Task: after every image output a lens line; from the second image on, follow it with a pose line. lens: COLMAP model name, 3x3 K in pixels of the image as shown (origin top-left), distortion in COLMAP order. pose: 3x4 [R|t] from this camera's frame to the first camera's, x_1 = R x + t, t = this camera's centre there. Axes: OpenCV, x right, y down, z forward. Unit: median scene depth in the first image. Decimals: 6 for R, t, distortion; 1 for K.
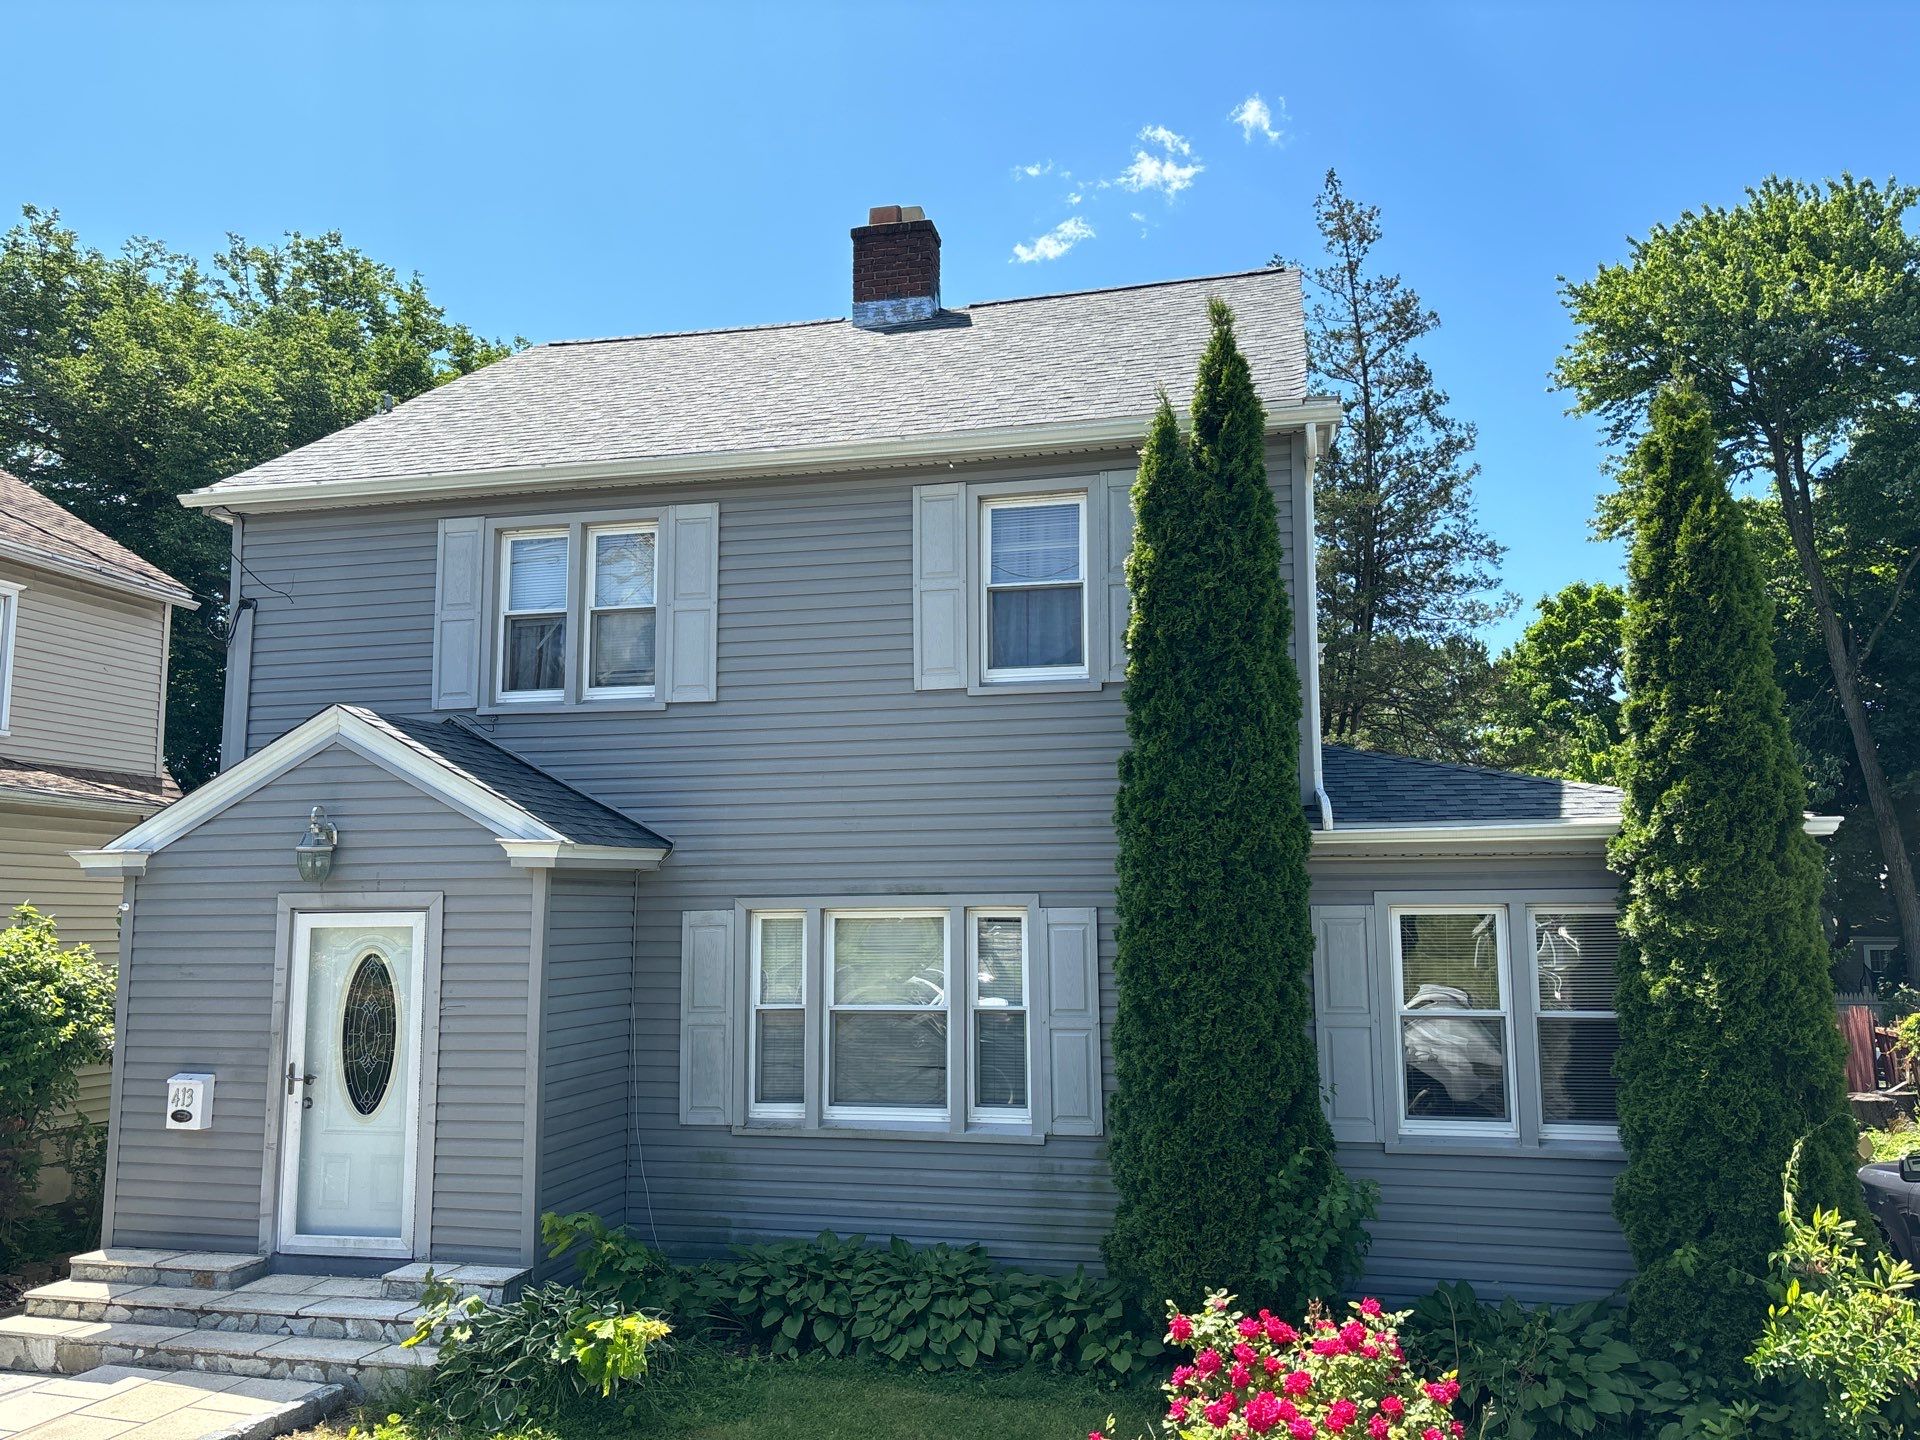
lens RADIAL K [[1523.3, 0, 958.9], [0, 1523.3, 687.4], [0, 0, 1]] dist [0.000587, 0.004618]
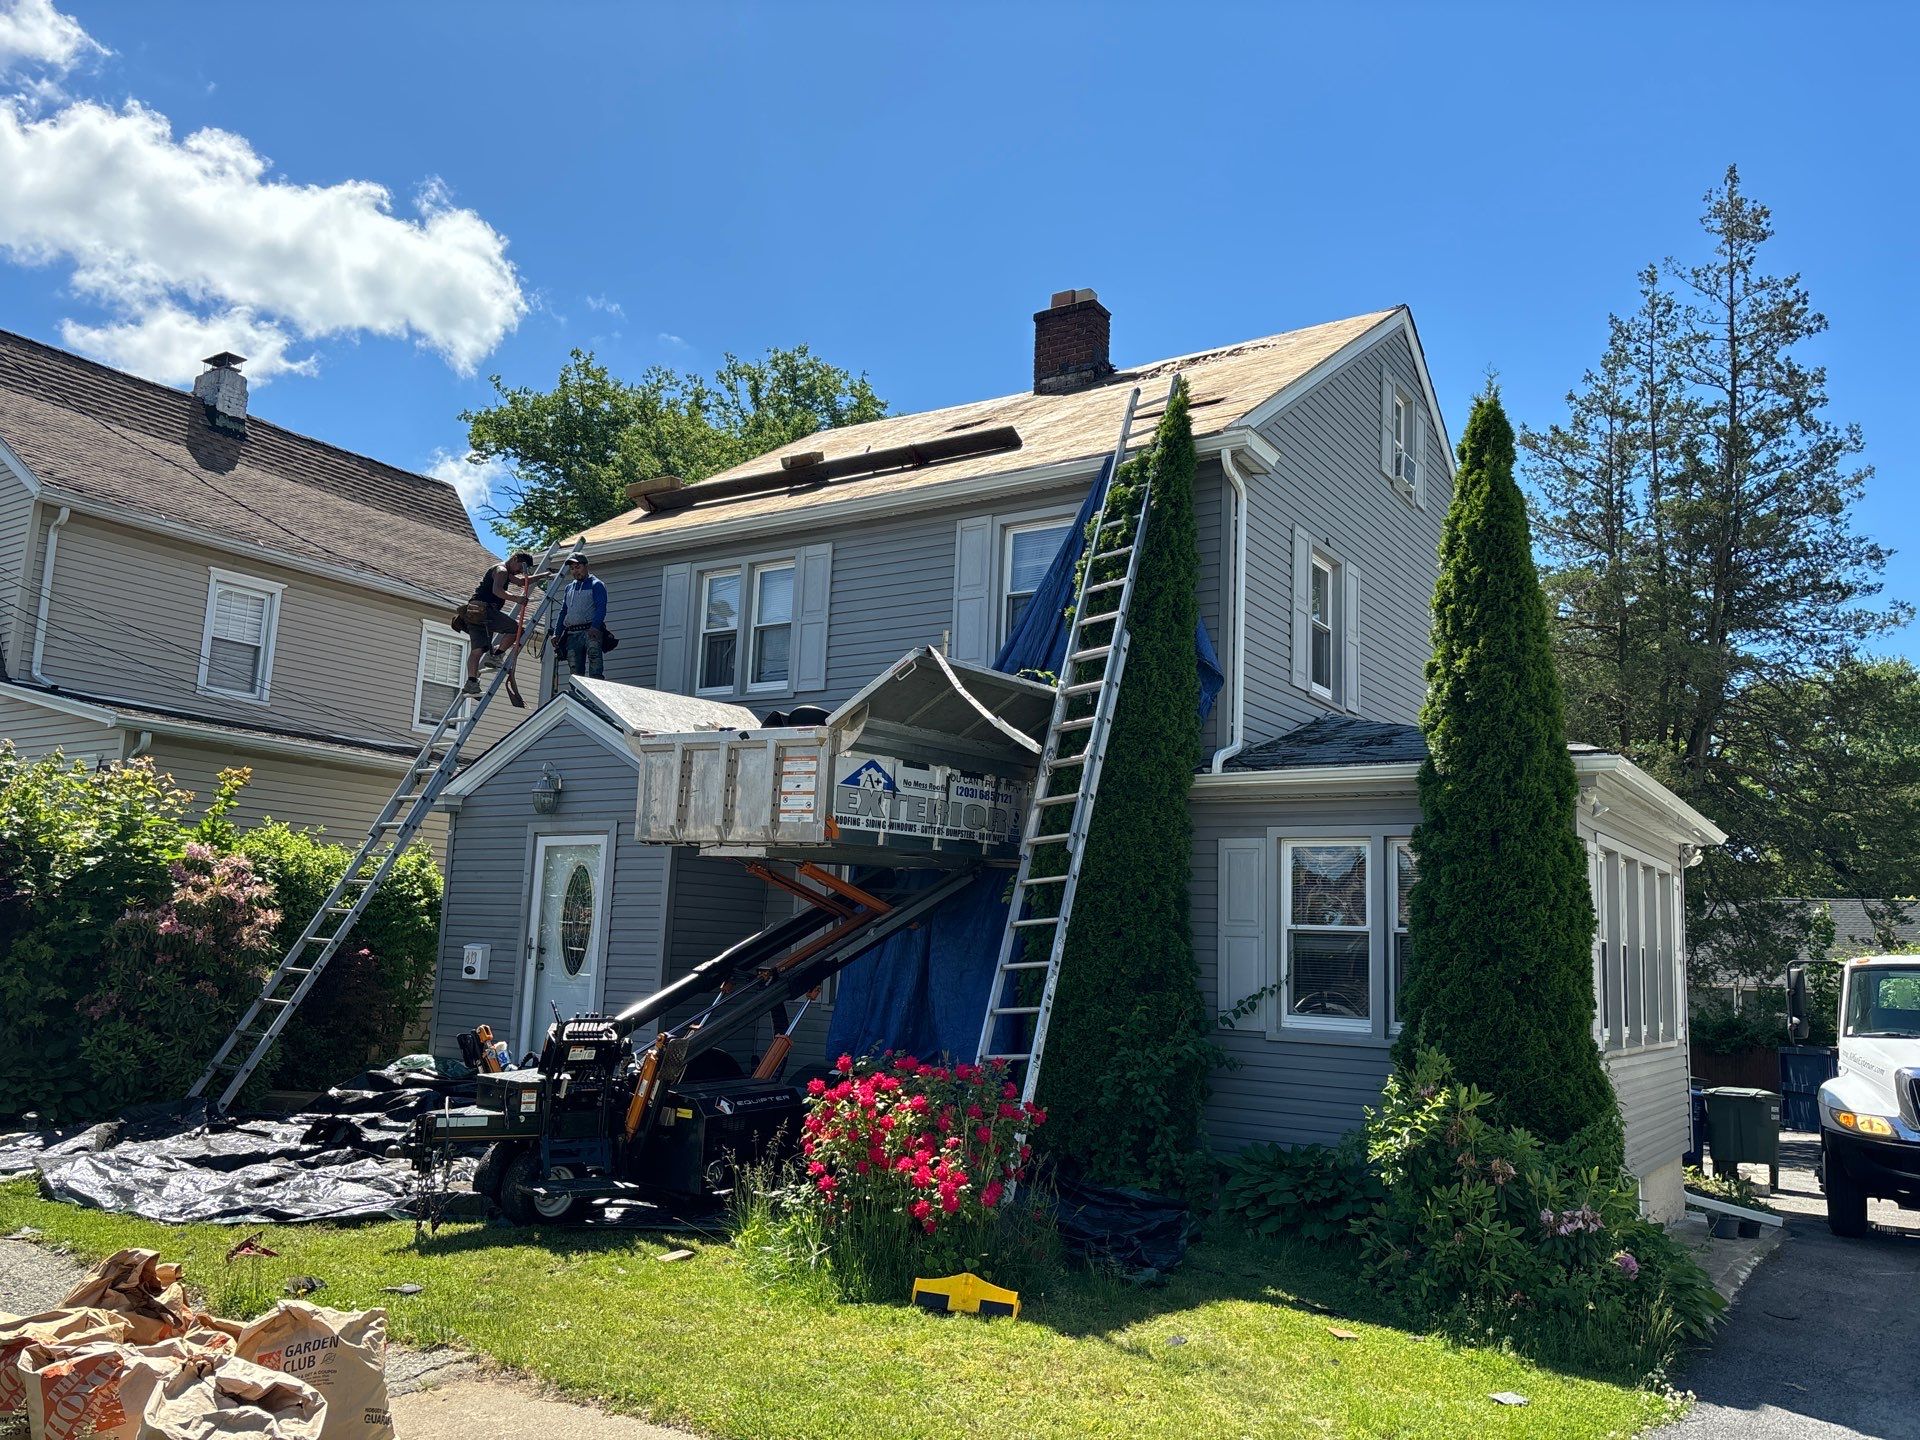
lens RADIAL K [[1455.2, 0, 960.0], [0, 1455.2, 720.0], [0, 0, 1]] dist [0.070646, -0.089444]
pose [[0.939629, -0.015147, -0.341859, 0.268035], [0.011792, 0.999860, -0.011889, 0.036231], [0.341991, 0.007140, 0.939676, -0.115681]]
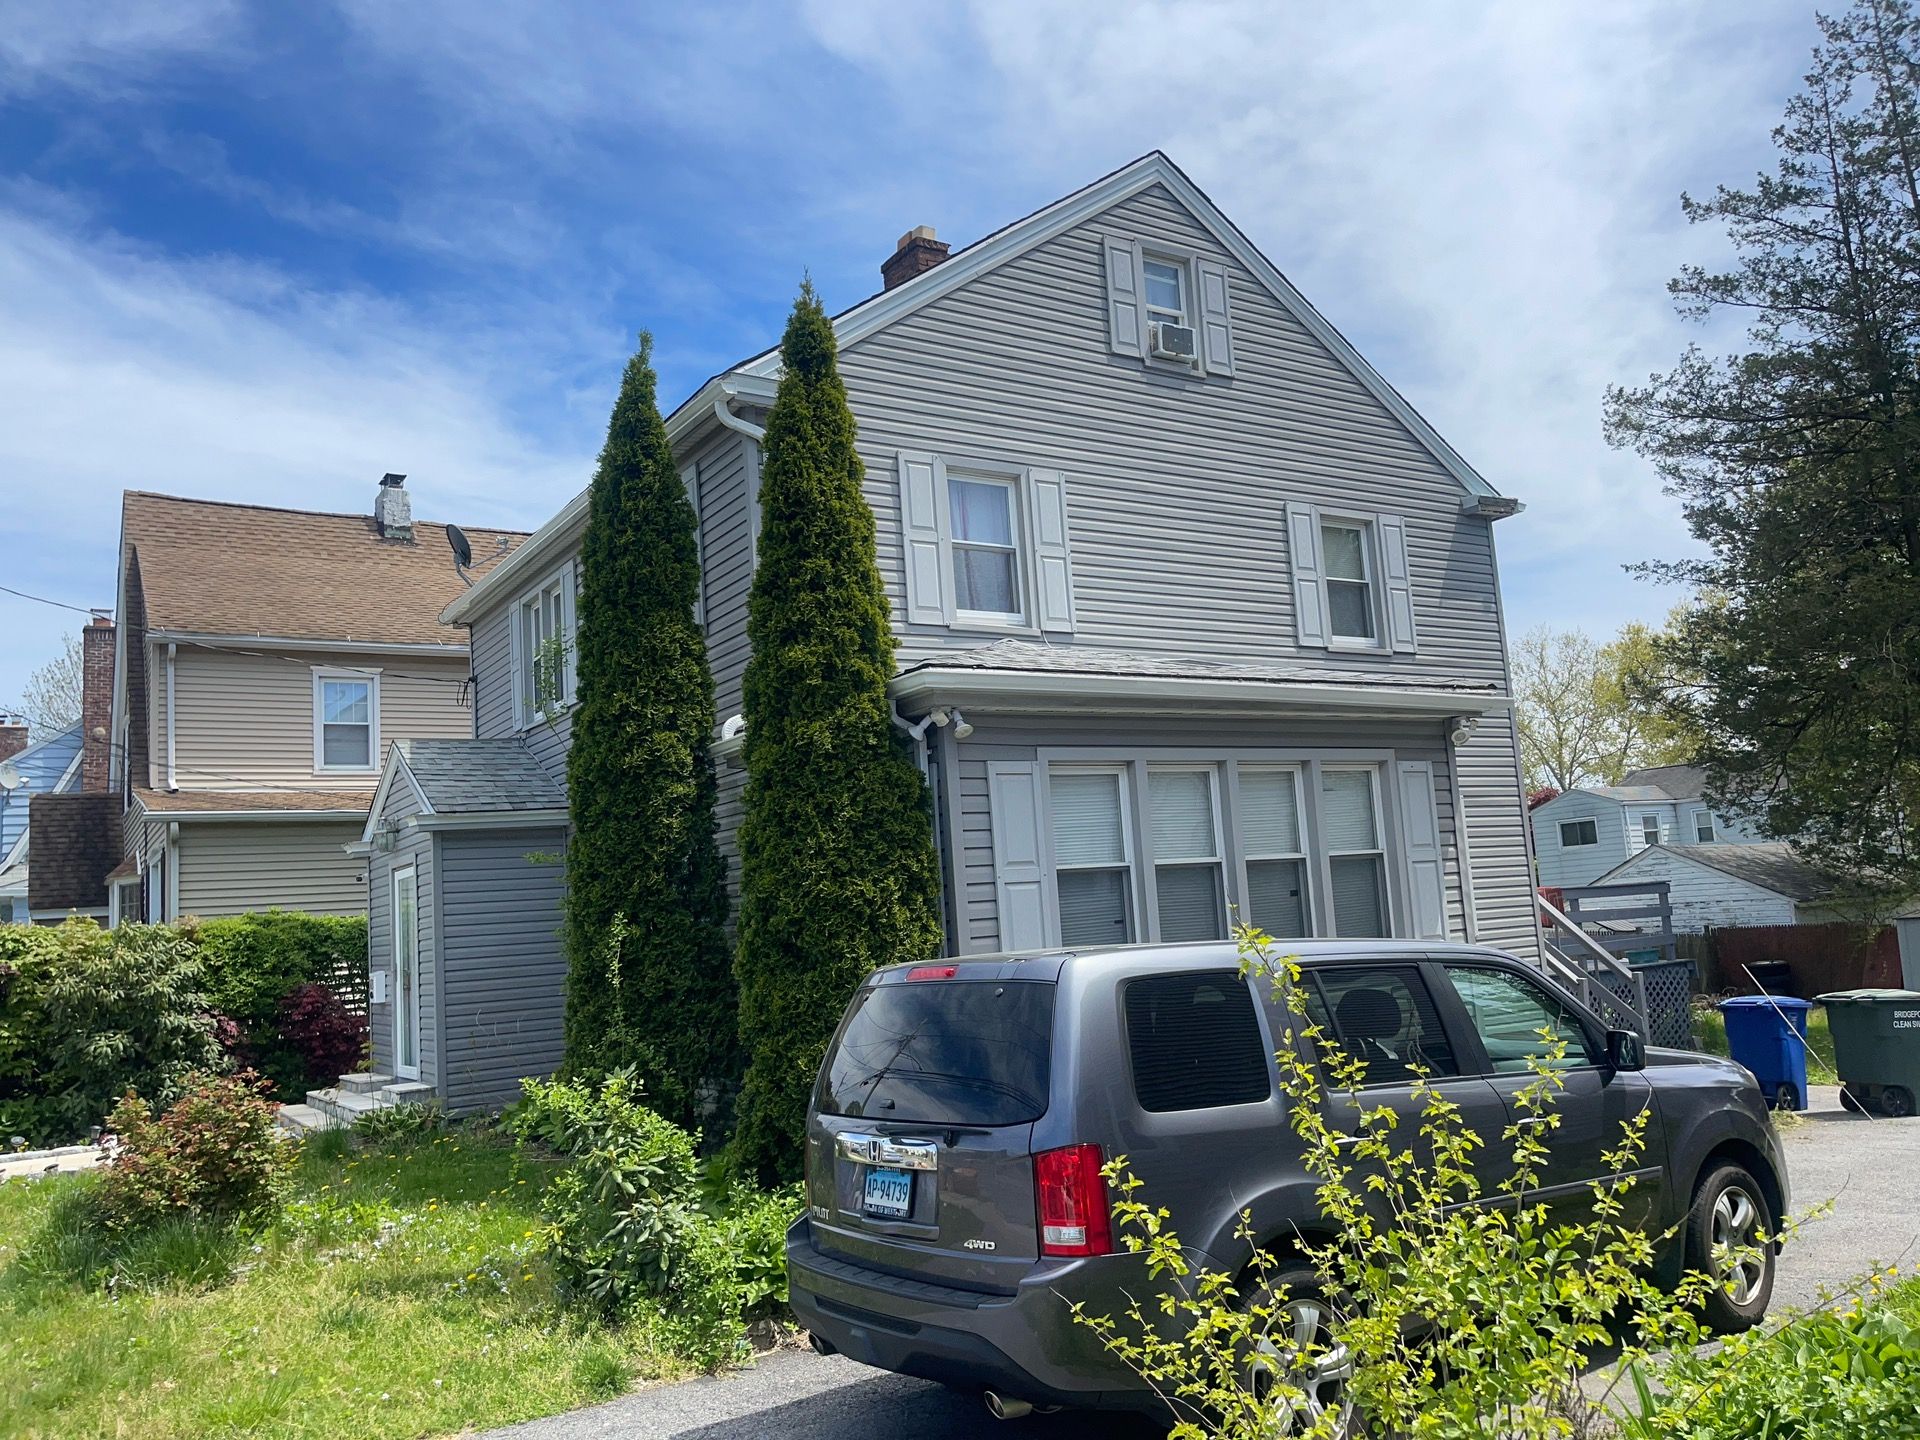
lens RADIAL K [[1455.2, 0, 960.0], [0, 1455.2, 720.0], [0, 0, 1]] dist [0.070646, -0.089444]
pose [[0.718301, -0.142031, -0.681081, 0.692455], [0.175753, 0.984233, -0.019892, 0.079019], [0.673167, -0.105414, 0.731938, 0.177063]]
